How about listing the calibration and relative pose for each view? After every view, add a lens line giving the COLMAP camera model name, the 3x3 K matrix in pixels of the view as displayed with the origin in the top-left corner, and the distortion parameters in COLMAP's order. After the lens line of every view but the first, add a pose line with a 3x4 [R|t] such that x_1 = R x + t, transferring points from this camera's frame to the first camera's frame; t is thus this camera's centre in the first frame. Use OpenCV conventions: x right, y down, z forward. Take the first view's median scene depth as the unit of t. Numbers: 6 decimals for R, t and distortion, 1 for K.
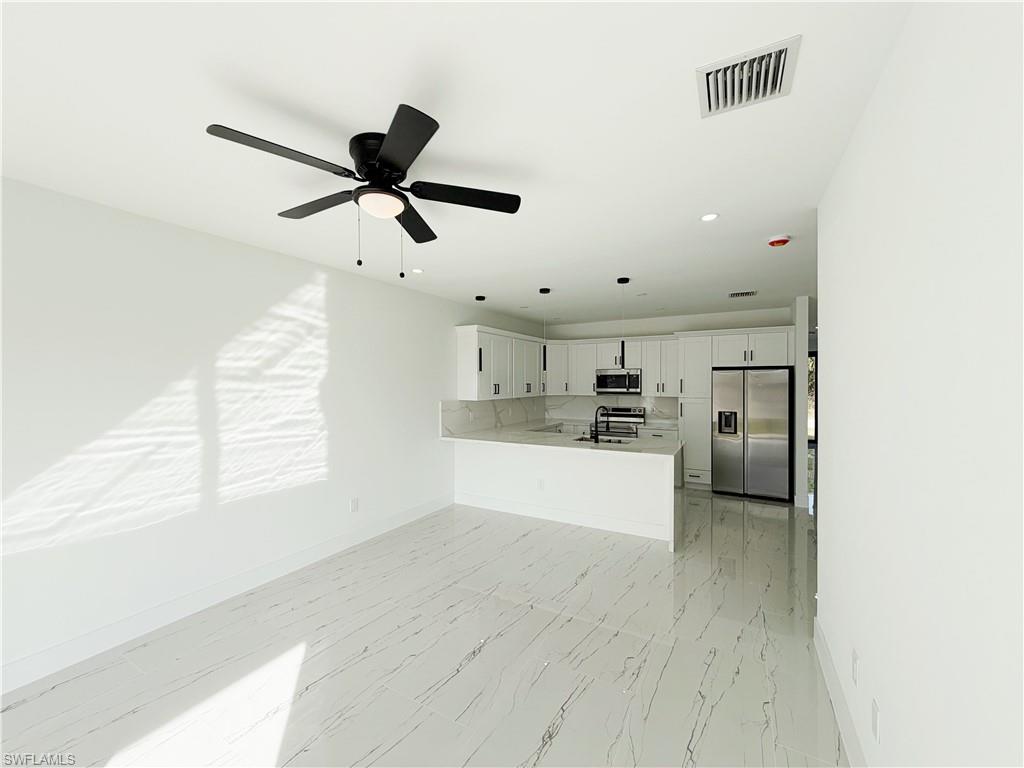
lens RADIAL K [[407.2, 0, 513.3], [0, 407.2, 383.8], [0, 0, 1]] dist [0.003635, -0.000298]
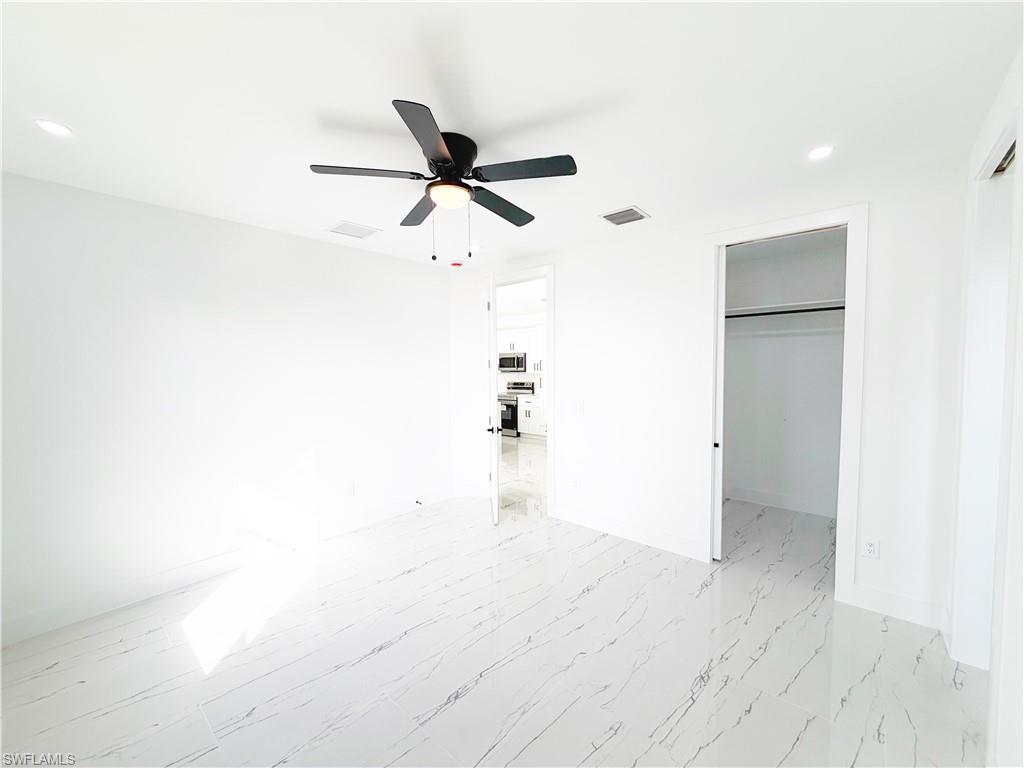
lens RADIAL K [[407.2, 0, 516.0], [0, 407.2, 378.3], [0, 0, 1]] dist [0.003635, -0.000298]
pose [[0.978571, -0.006868, -0.205793, 0.693556], [0.014588, 0.999245, 0.036016, -0.003012], [0.205391, -0.038247, 0.977932, -0.392926]]
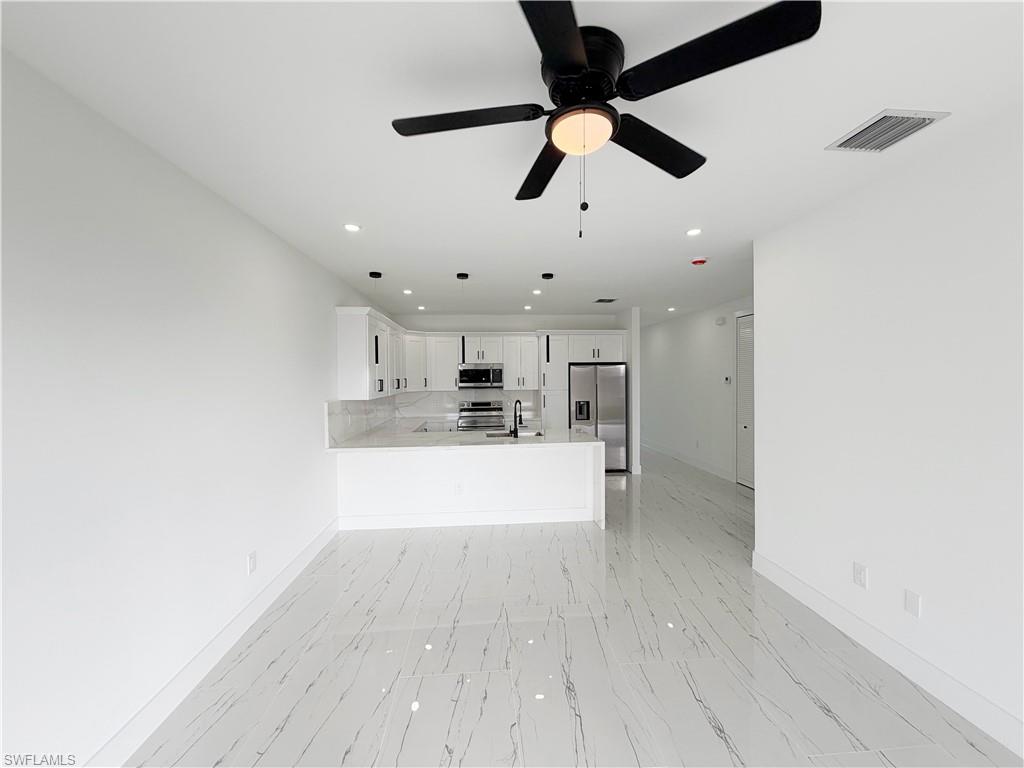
lens RADIAL K [[407.2, 0, 512.3], [0, 407.2, 382.4], [0, 0, 1]] dist [0.003635, -0.000298]
pose [[0.832184, -0.014748, 0.554303, -0.297973], [0.011456, 0.999890, 0.009404, 0.001918], [-0.554381, -0.001476, 0.832262, 0.157471]]
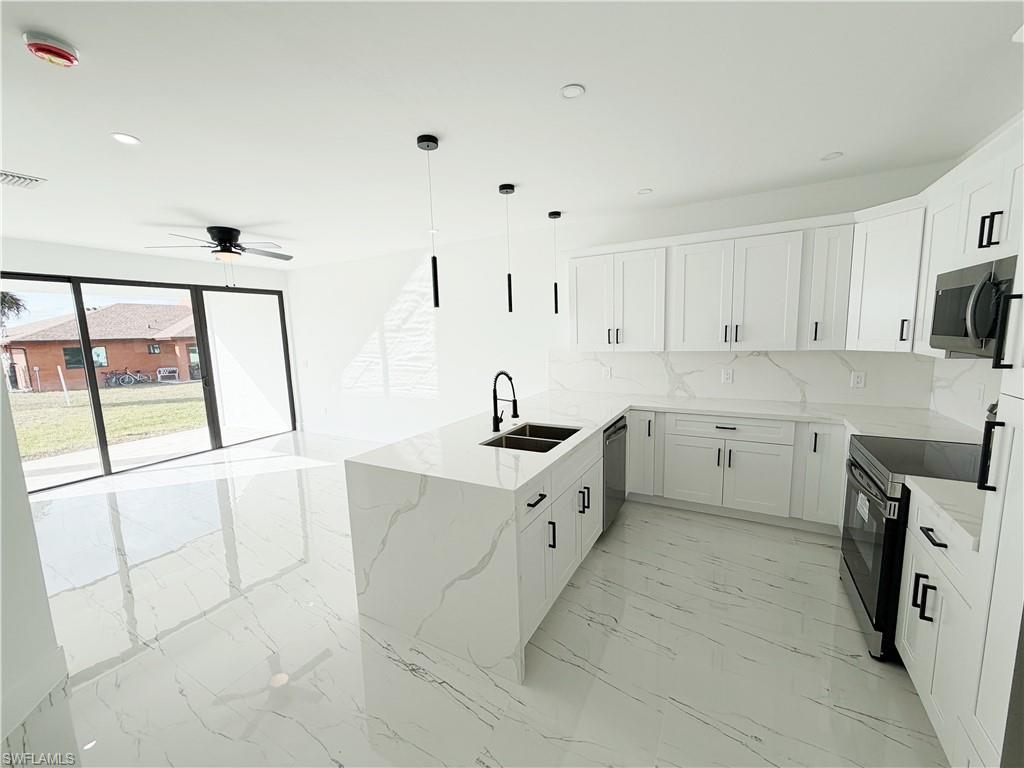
lens RADIAL K [[407.2, 0, 506.0], [0, 407.2, 386.5], [0, 0, 1]] dist [0.003635, -0.000298]
pose [[0.001381, 0.139014, -0.990289, 0.677897], [0.026025, 0.989950, 0.139002, -0.004081], [0.999660, -0.025965, -0.002251, 0.866732]]
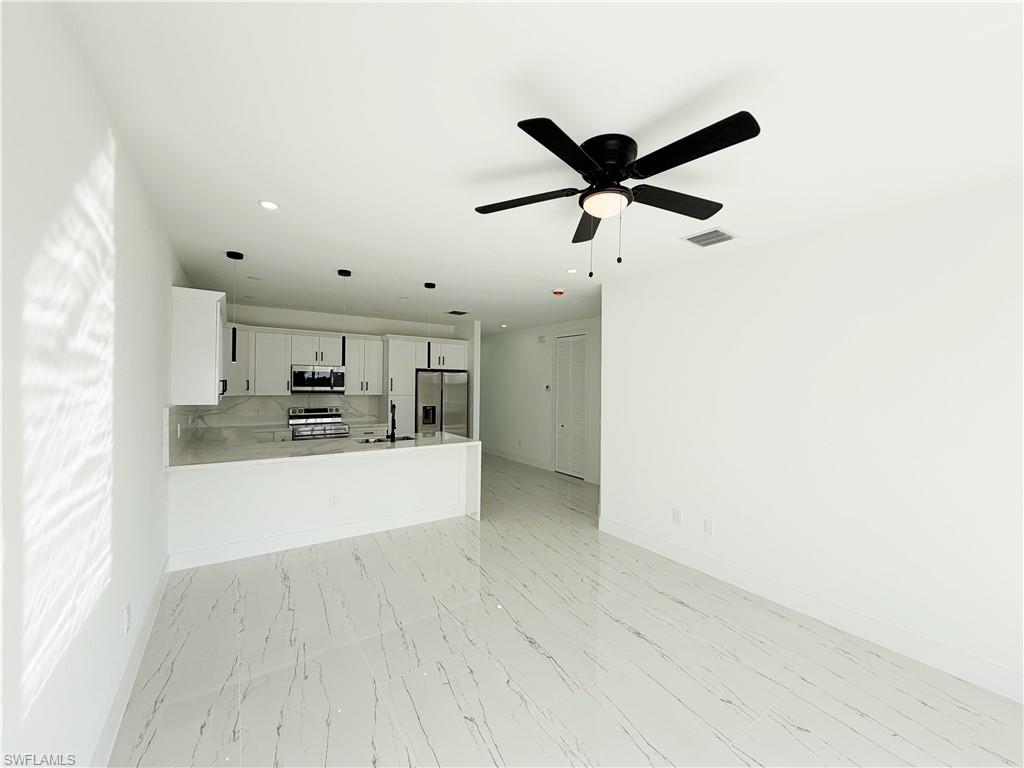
lens RADIAL K [[407.2, 0, 510.9], [0, 407.2, 383.4], [0, 0, 1]] dist [0.003635, -0.000298]
pose [[0.446886, 0.008491, 0.894550, -0.468592], [-0.009076, 0.999947, -0.004957, 0.005041], [-0.894545, -0.005904, 0.446940, 0.263719]]
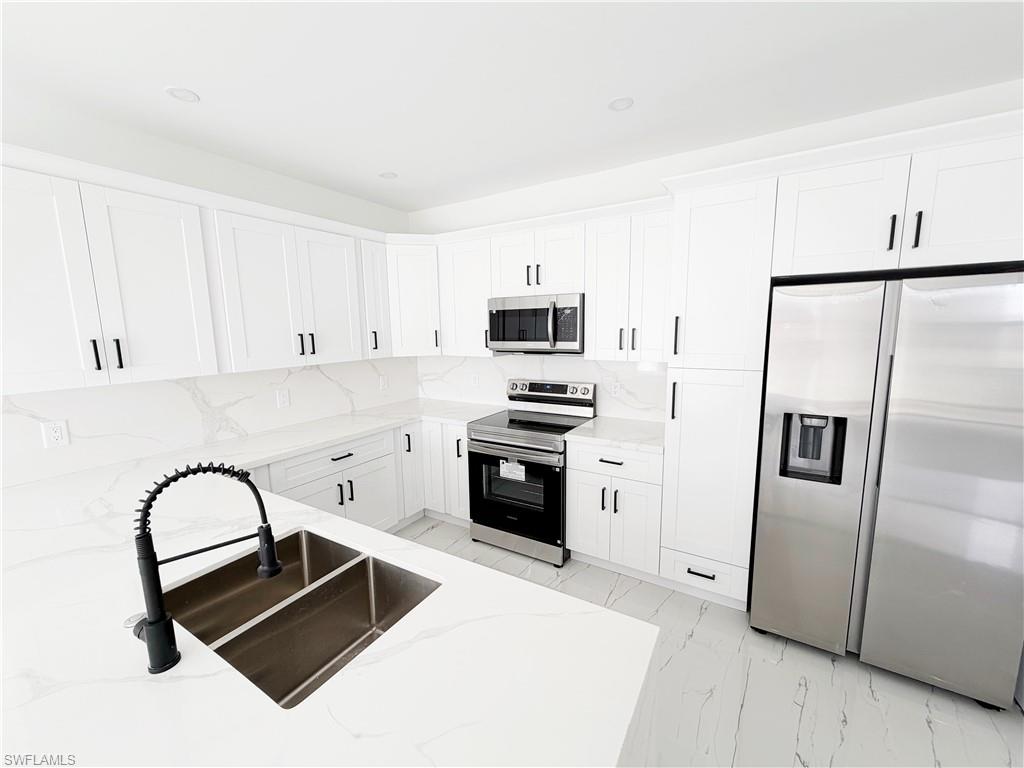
lens RADIAL K [[407.2, 0, 511.0], [0, 407.2, 381.8], [0, 0, 1]] dist [0.003635, -0.000298]
pose [[0.999030, -0.010667, -0.042712, 0.319571], [0.016188, 0.991239, 0.131087, -0.004138], [0.040940, -0.131652, 0.990450, 0.717493]]
